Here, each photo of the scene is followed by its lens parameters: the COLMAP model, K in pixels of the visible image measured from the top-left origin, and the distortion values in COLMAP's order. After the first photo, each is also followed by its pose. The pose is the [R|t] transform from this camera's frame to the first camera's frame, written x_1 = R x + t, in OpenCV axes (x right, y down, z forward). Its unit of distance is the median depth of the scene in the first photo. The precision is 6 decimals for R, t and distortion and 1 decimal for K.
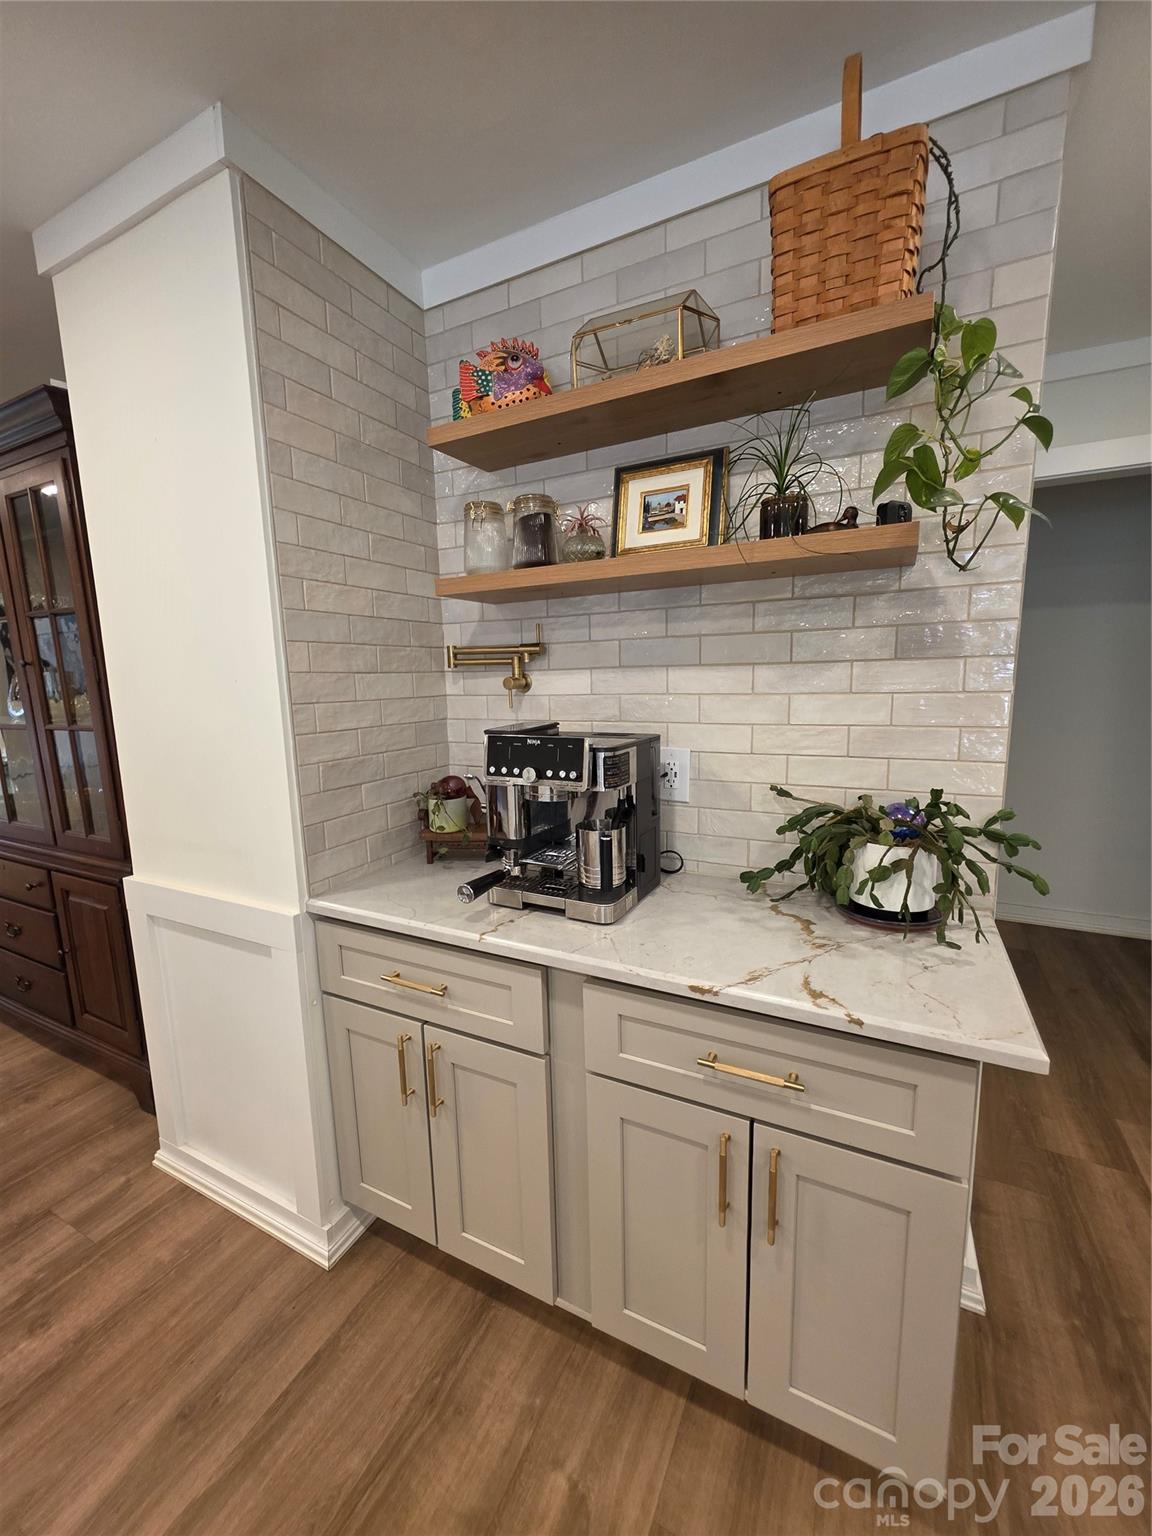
lens RADIAL K [[611.6, 0, 580.1], [0, 611.6, 767.0], [0, 0, 1]] dist [-0.000647, 0.000048]
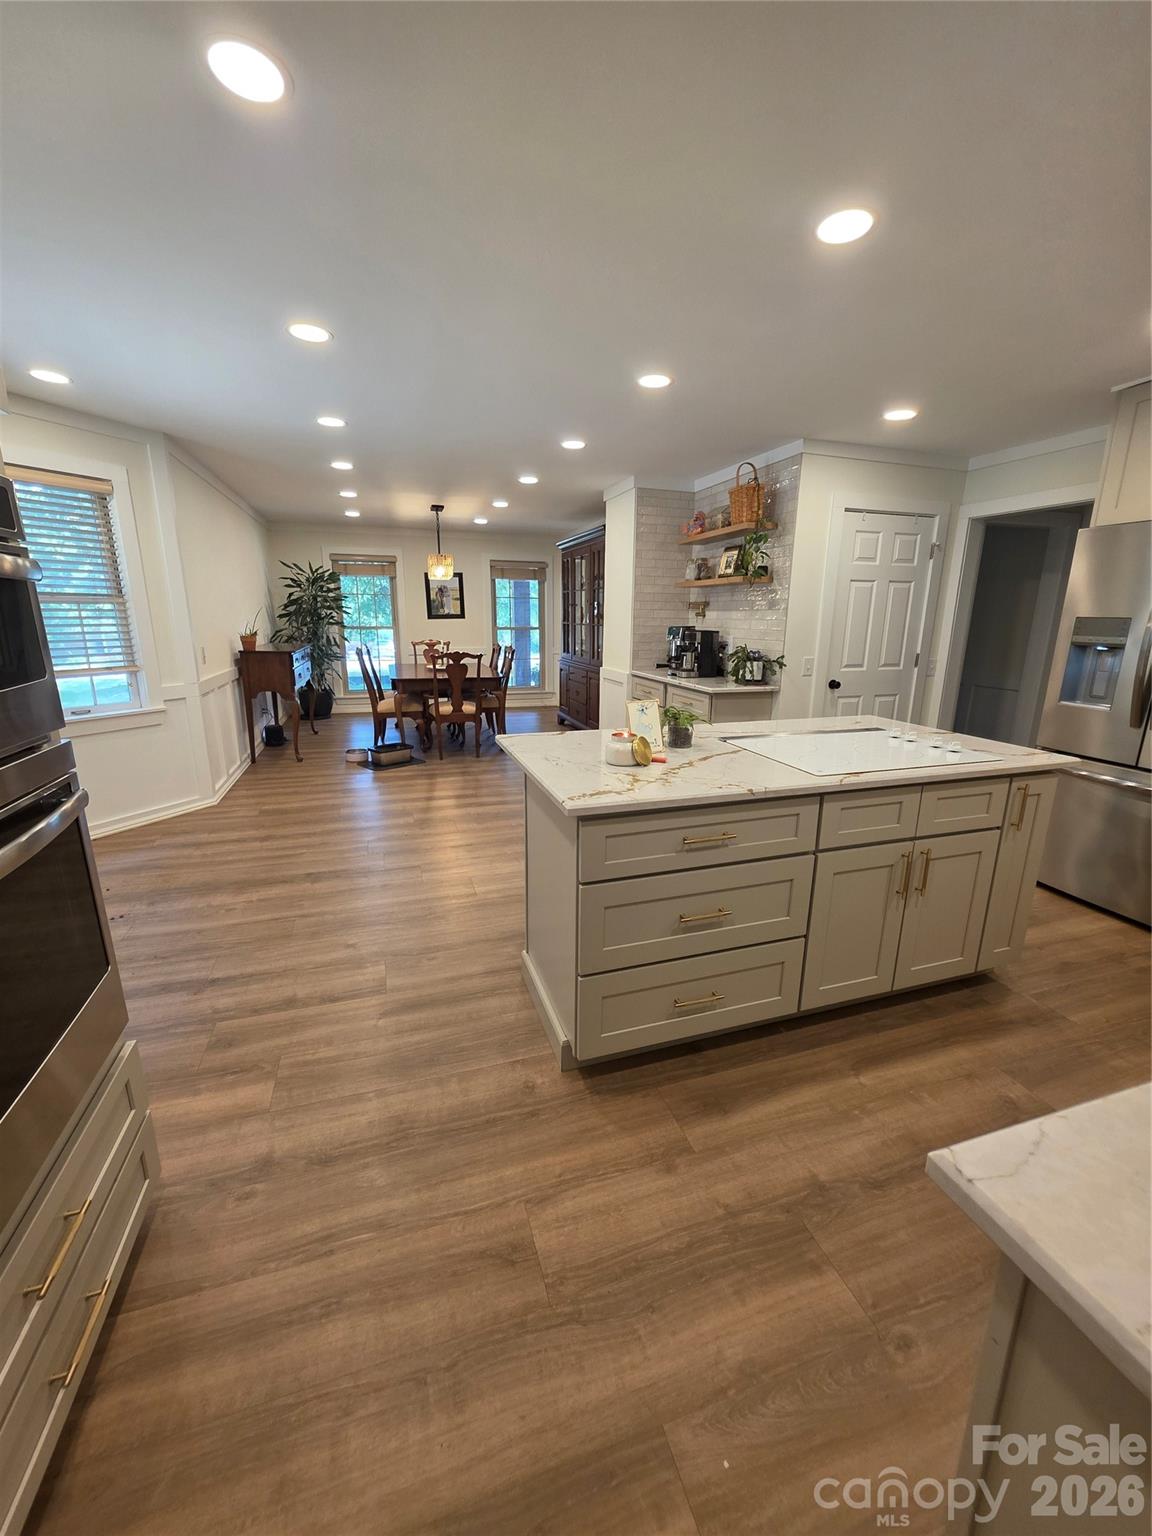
lens RADIAL K [[611.6, 0, 579.7], [0, 611.6, 770.0], [0, 0, 1]] dist [-0.000647, 0.000048]
pose [[0.705437, 0.204280, -0.678696, 1.960840], [-0.136603, 0.978798, 0.152622, 0.278053], [0.695484, -0.014953, 0.718386, -1.890970]]
